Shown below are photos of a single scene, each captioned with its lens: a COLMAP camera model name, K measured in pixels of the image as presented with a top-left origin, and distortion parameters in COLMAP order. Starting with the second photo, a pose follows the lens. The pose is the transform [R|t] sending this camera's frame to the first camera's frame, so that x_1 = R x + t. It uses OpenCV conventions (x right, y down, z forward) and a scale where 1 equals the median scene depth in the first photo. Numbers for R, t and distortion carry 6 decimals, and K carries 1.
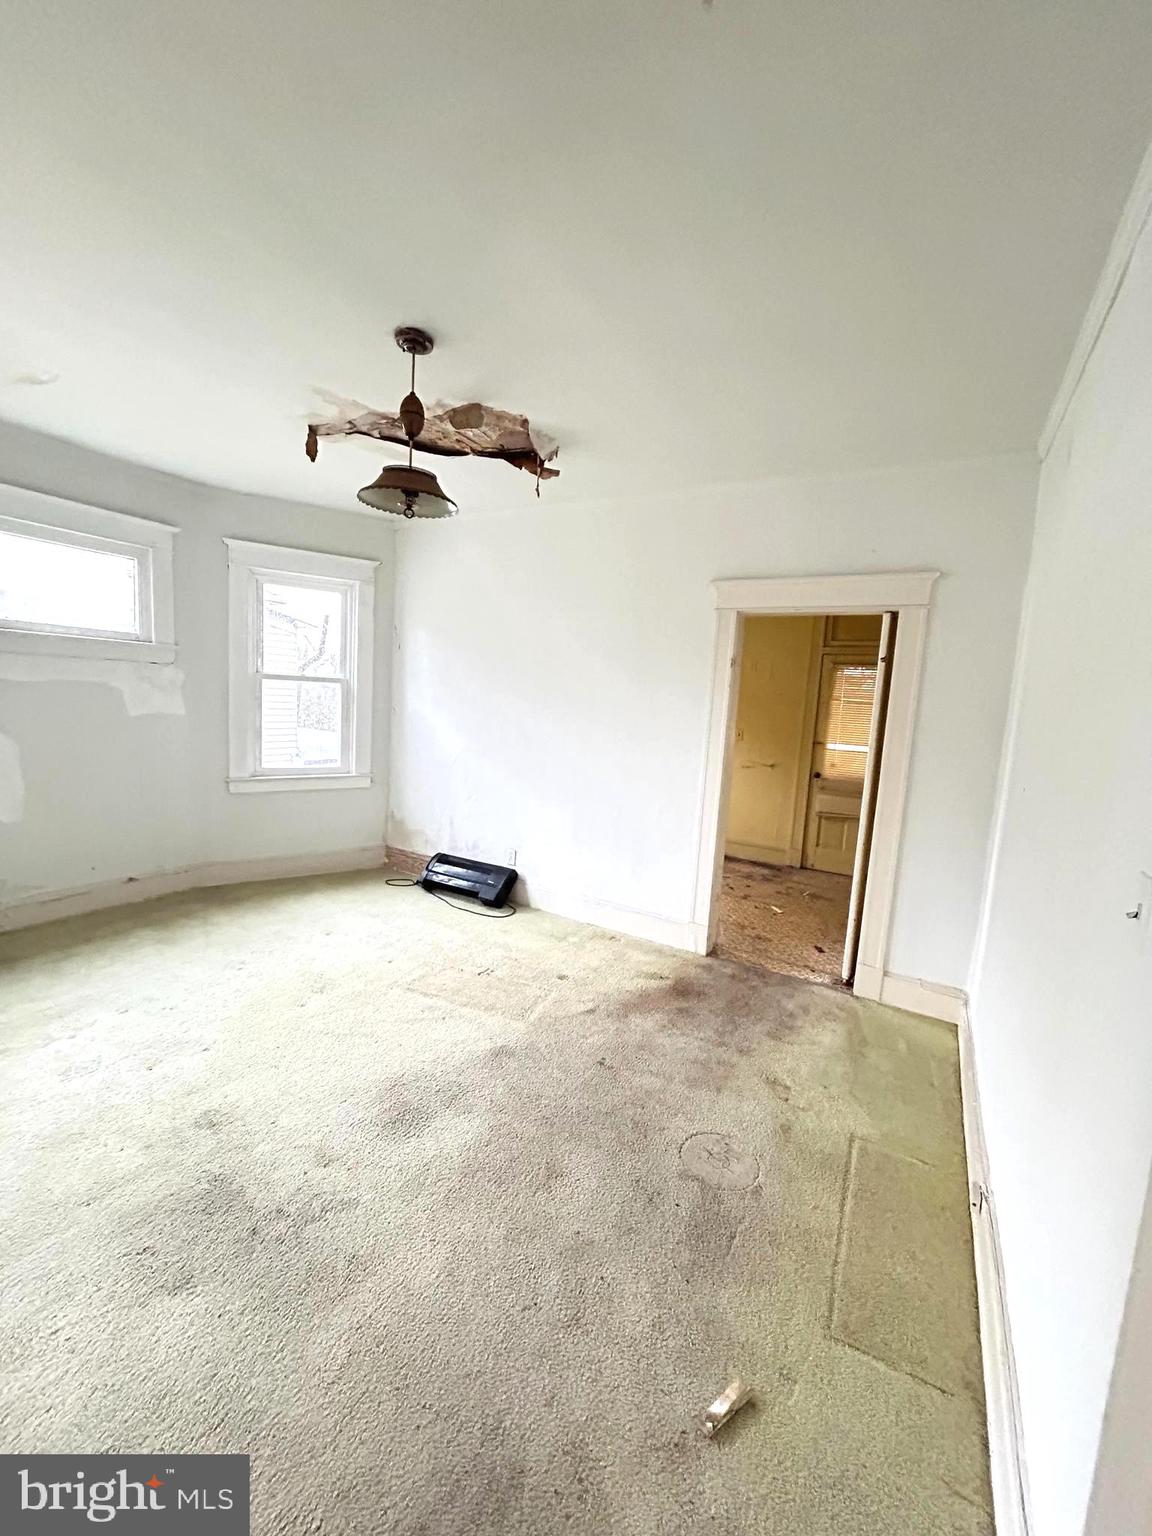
lens RADIAL K [[616.1, 0, 581.7], [0, 616.1, 765.3], [0, 0, 1]] dist [-0.000789, 0.000447]
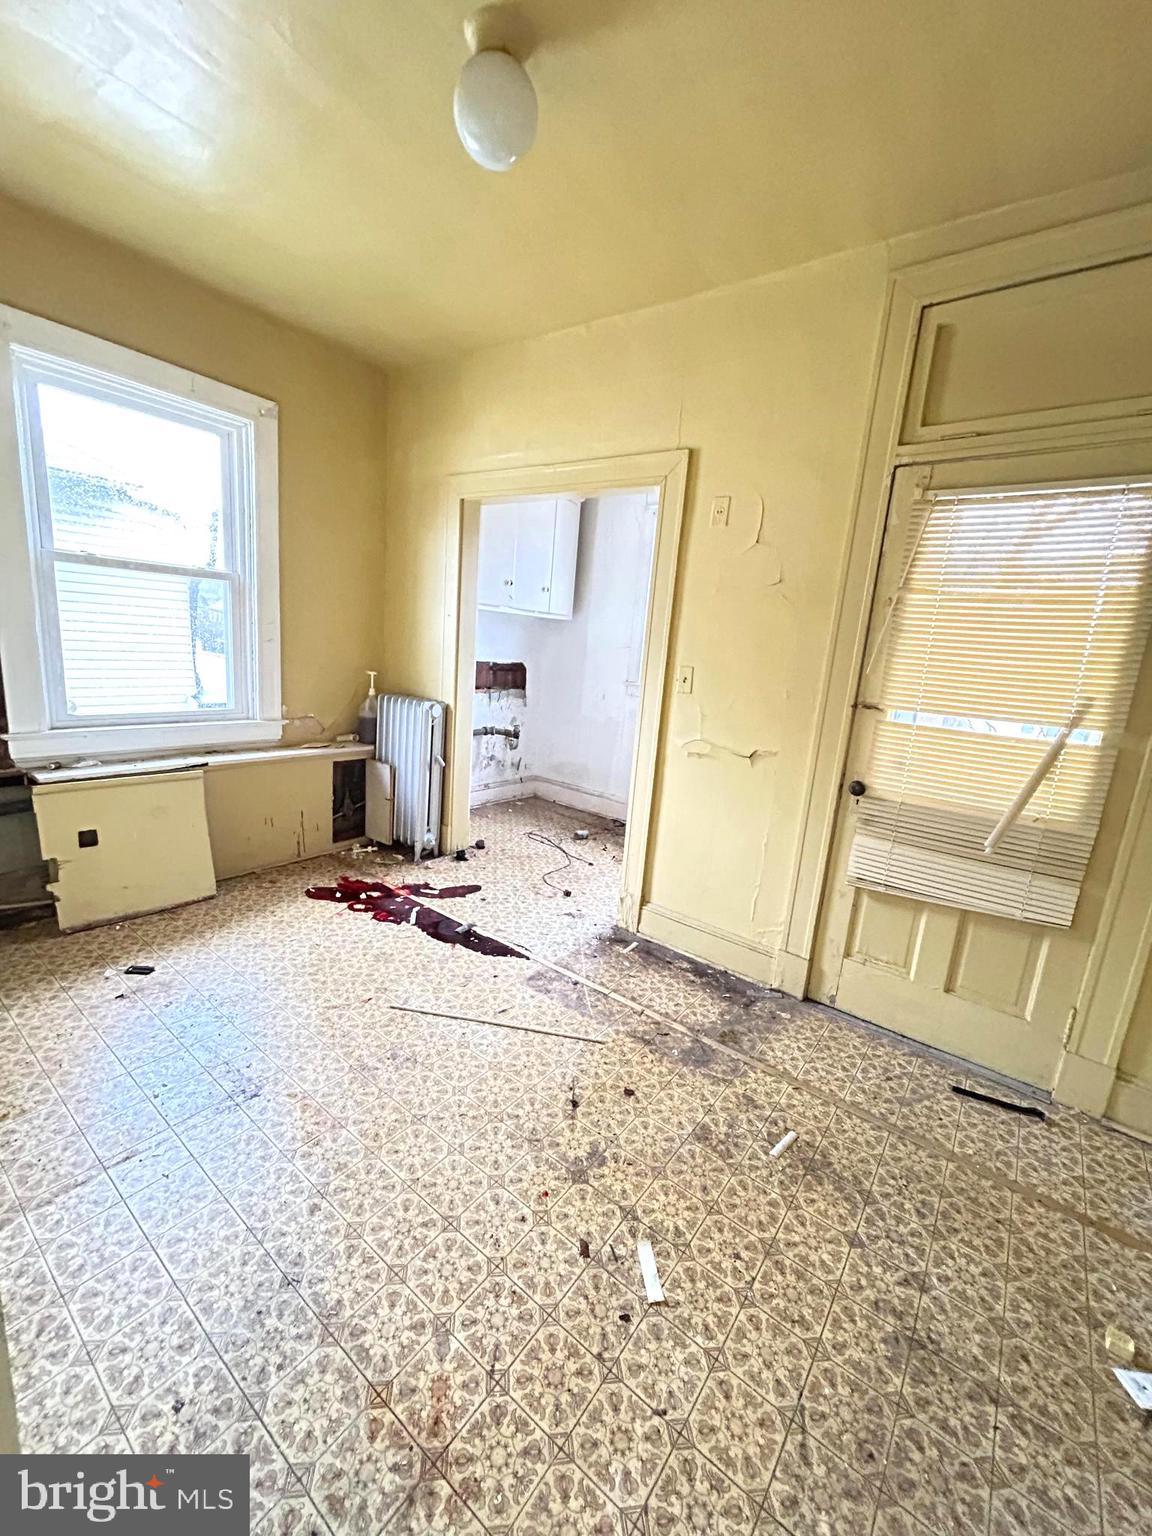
lens RADIAL K [[616.1, 0, 572.2], [0, 616.1, 768.4], [0, 0, 1]] dist [-0.000789, 0.000447]
pose [[0.991612, 0.040202, -0.122841, 0.249407], [-0.029938, 0.995992, 0.084284, -0.023915], [0.125737, -0.079899, 0.988841, 0.588832]]
